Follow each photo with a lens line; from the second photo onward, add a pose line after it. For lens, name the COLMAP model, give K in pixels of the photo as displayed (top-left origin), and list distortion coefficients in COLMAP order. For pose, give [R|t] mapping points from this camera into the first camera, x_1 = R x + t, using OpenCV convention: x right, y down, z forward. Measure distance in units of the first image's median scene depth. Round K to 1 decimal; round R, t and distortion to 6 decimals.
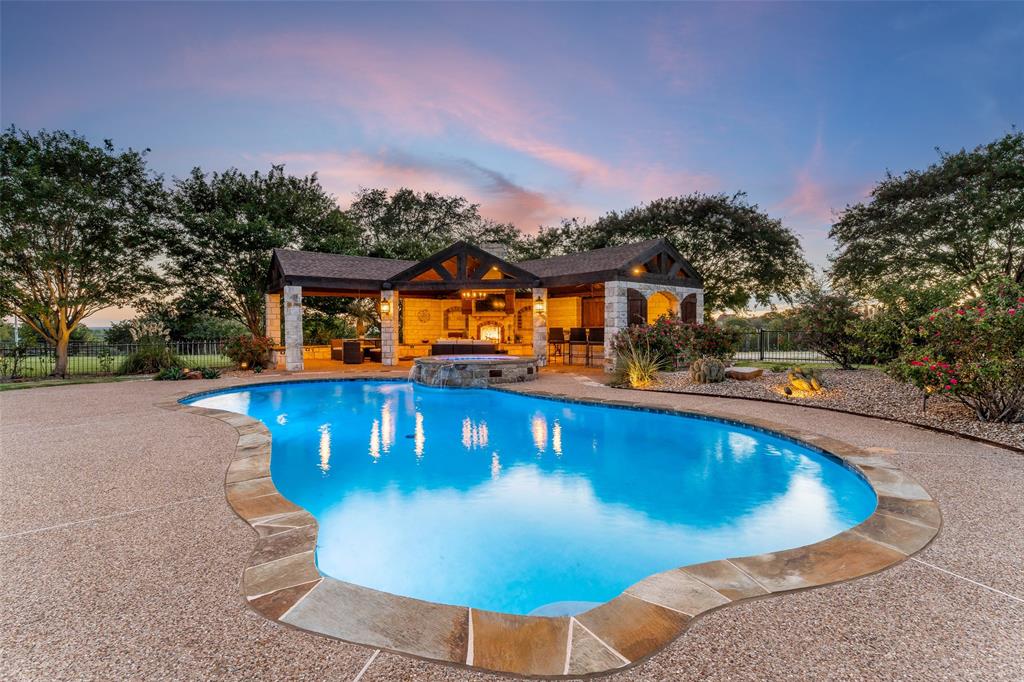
lens RADIAL K [[491.0, 0, 516.5], [0, 491.0, 336.1], [0, 0, 1]] dist [0.000124, 0.000000]
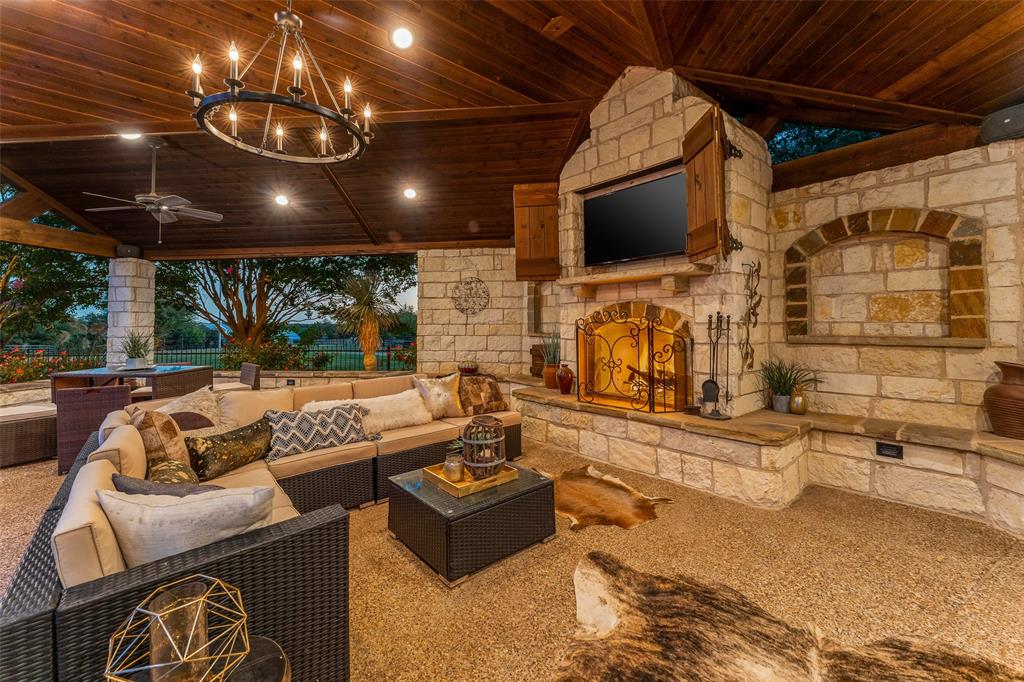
lens RADIAL K [[416.8, 0, 512.7], [0, 416.8, 315.4], [0, 0, 1]] dist [-0.000170, -0.000145]
pose [[0.742713, -0.019120, -0.669337, 0.035139], [-0.005325, 0.999392, -0.034456, -0.017792], [0.669589, 0.029155, 0.742160, 0.820846]]
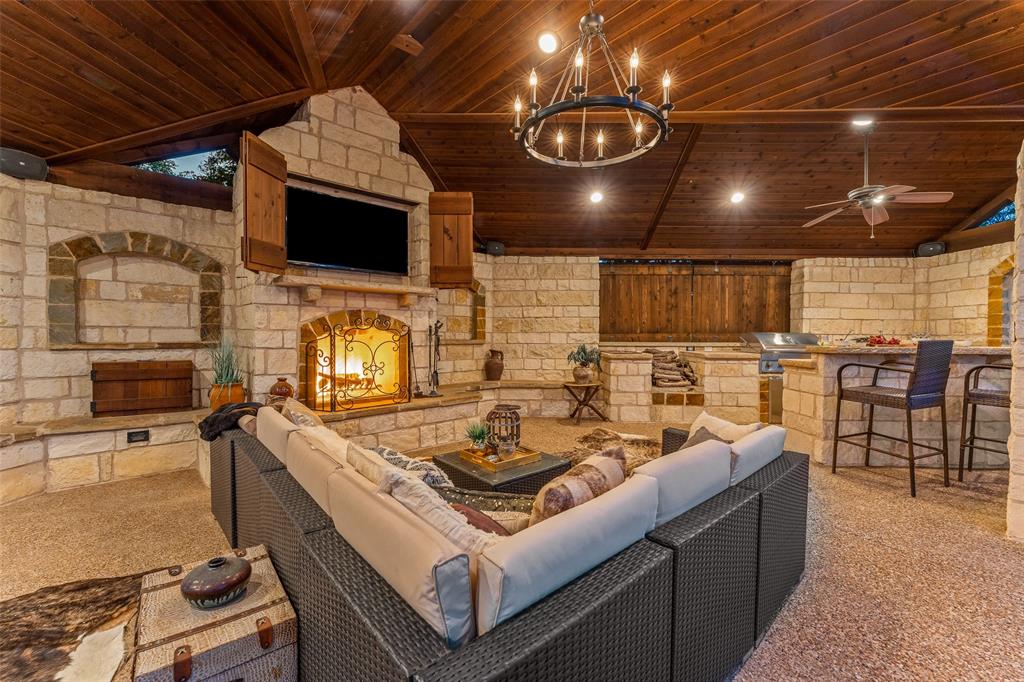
lens RADIAL K [[429.7, 0, 519.2], [0, 429.7, 339.7], [0, 0, 1]] dist [-0.000088, -0.000197]
pose [[0.637792, -0.005757, 0.770187, -0.167530], [0.009085, 0.999959, -0.000048, -0.015593], [-0.770155, 0.007028, 0.637818, 0.803379]]
